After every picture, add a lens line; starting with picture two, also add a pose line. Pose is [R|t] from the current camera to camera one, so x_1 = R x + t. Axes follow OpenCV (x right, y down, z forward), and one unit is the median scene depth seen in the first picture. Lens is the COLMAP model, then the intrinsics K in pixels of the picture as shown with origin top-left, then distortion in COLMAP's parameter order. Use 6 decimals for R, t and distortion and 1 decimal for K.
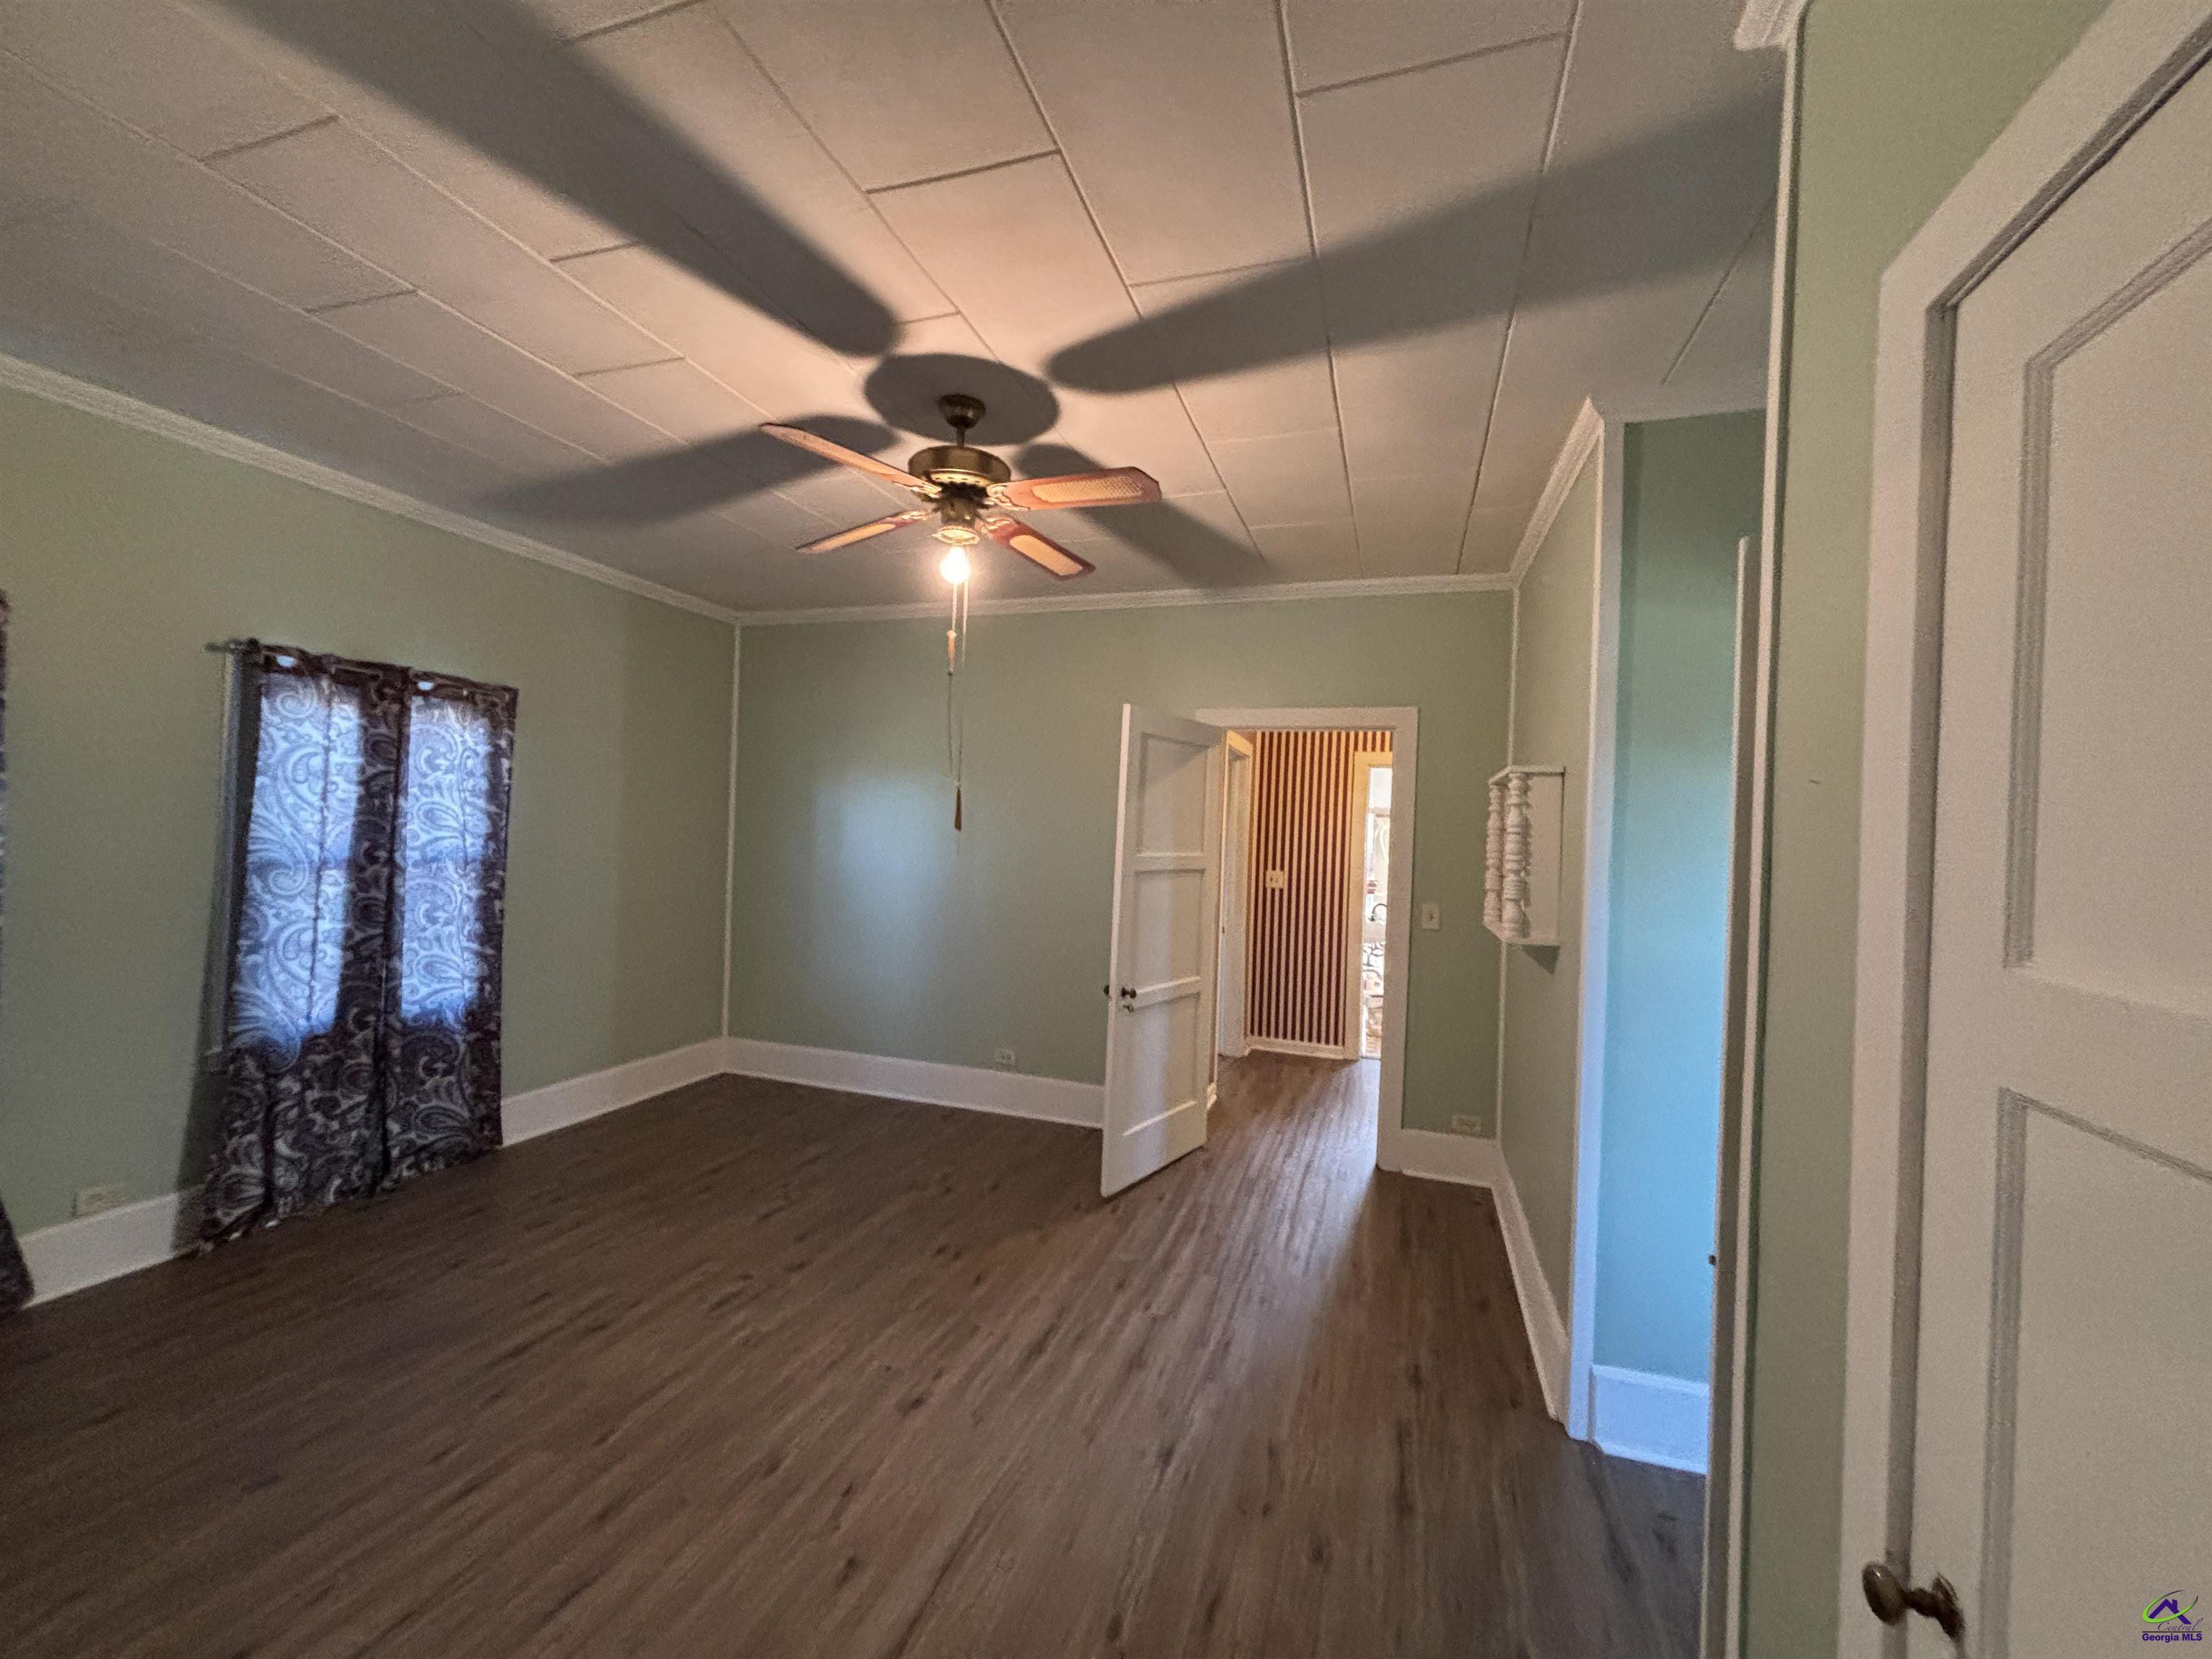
lens RADIAL K [[898.9, 0, 1103.3], [0, 898.9, 832.5], [0, 0, 1]] dist [0.001386, 0.000318]
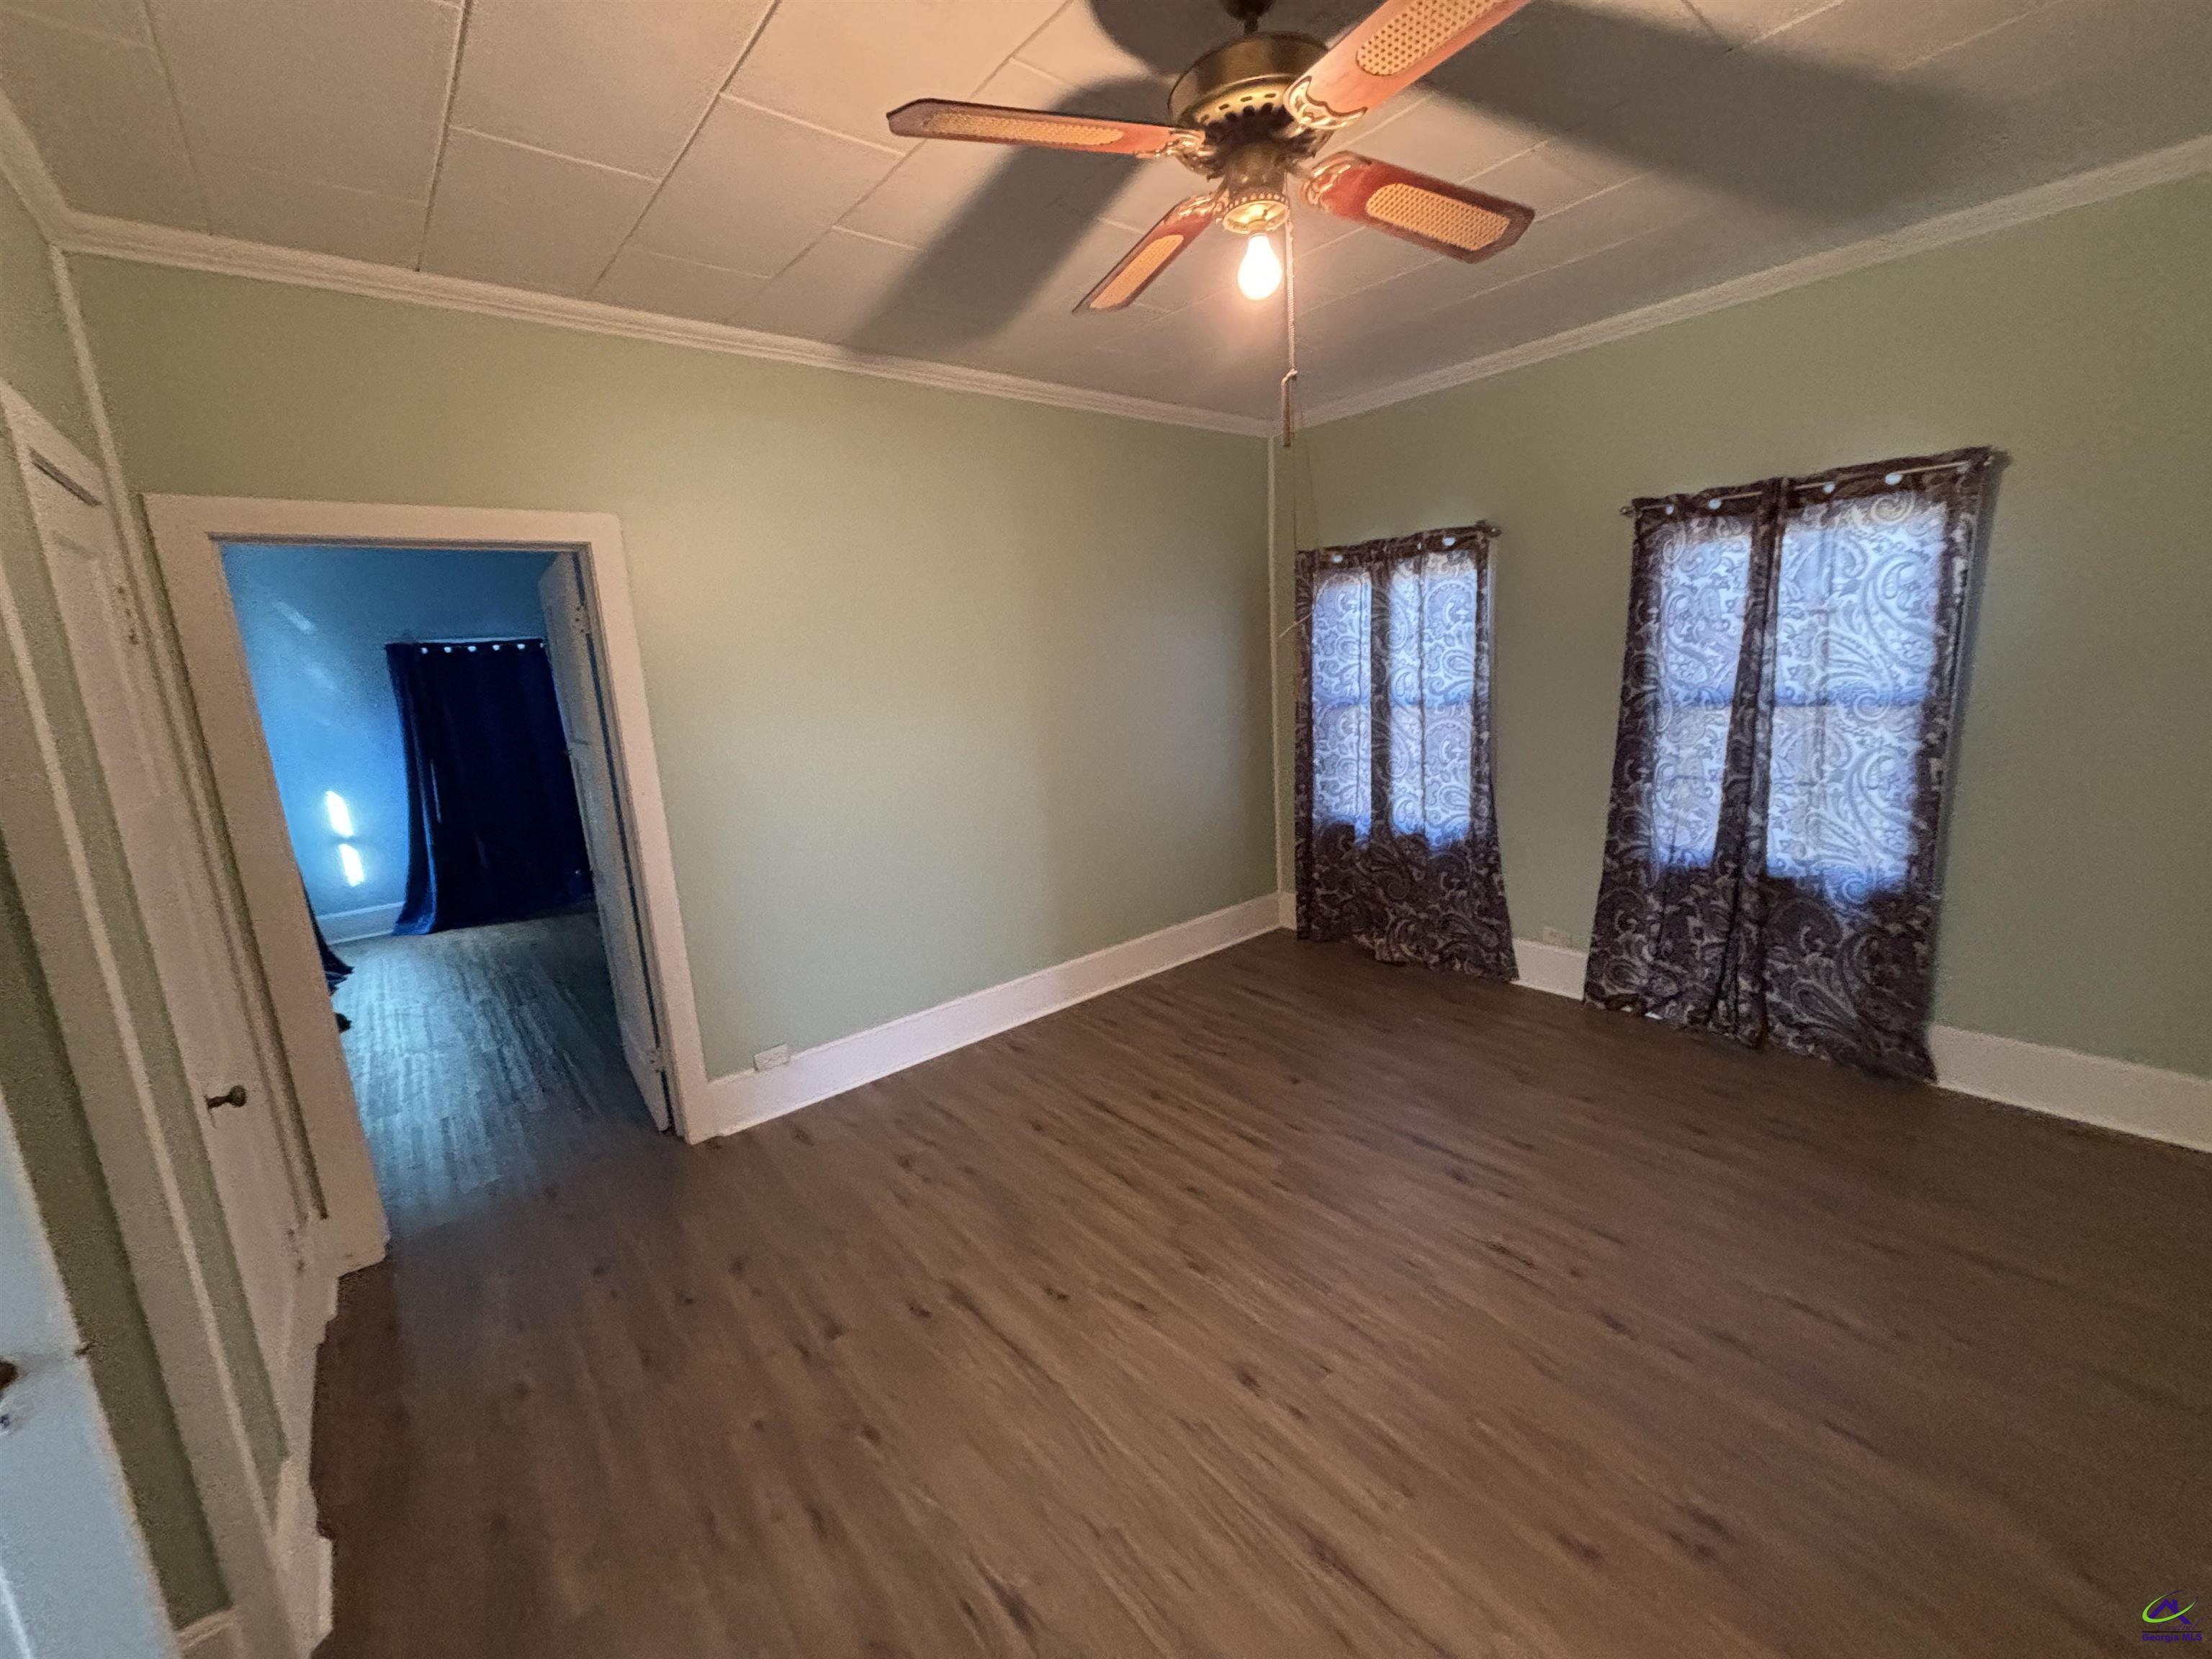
lens RADIAL K [[898.9, 0, 1103.3], [0, 898.9, 832.5], [0, 0, 1]] dist [0.001386, 0.000318]
pose [[-0.528897, 0.159054, -0.833649, 0.372384], [0.042344, 0.986004, 0.161257, -0.014850], [0.847629, 0.049988, -0.528229, 0.990134]]
